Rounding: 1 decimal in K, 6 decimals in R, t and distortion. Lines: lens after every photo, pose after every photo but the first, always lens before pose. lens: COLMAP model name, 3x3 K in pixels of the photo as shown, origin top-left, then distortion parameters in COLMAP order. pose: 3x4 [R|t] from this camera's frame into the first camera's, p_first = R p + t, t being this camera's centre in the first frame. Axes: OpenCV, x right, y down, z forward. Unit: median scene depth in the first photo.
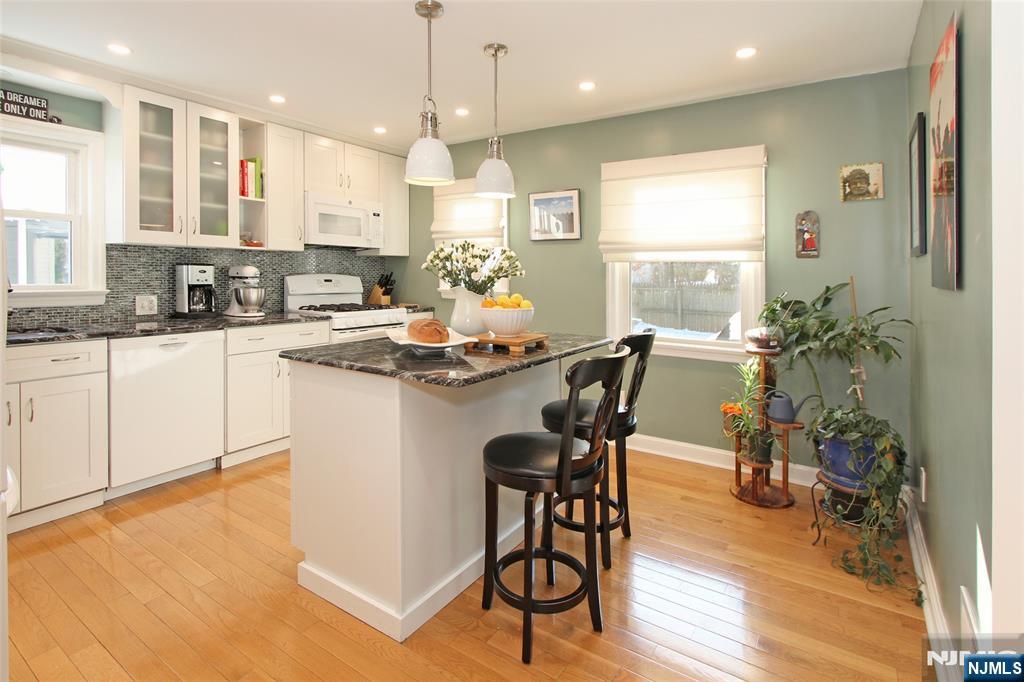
lens RADIAL K [[517.8, 0, 512.5], [0, 517.8, 275.2], [0, 0, 1]] dist [0.003052, 0.001656]
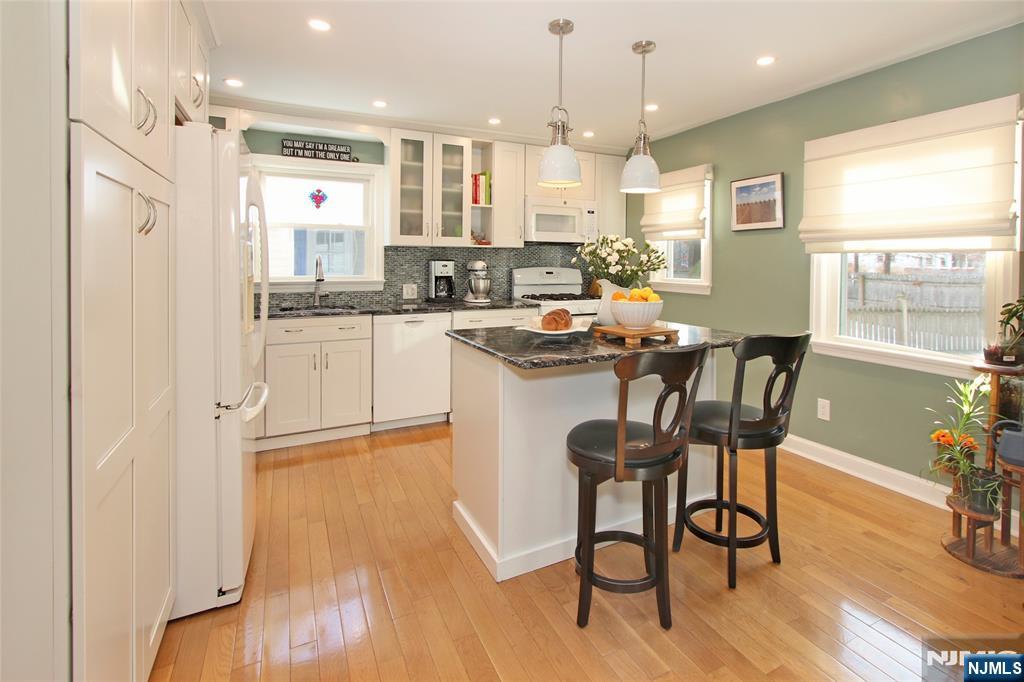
lens RADIAL K [[498.2, 0, 515.1], [0, 498.2, 270.1], [0, 0, 1]] dist [0.000070, 0.000119]
pose [[0.877342, -0.000858, -0.479864, 0.145570], [0.003611, 0.999982, 0.004814, -0.002116], [0.479852, -0.005956, 0.877329, 0.013126]]
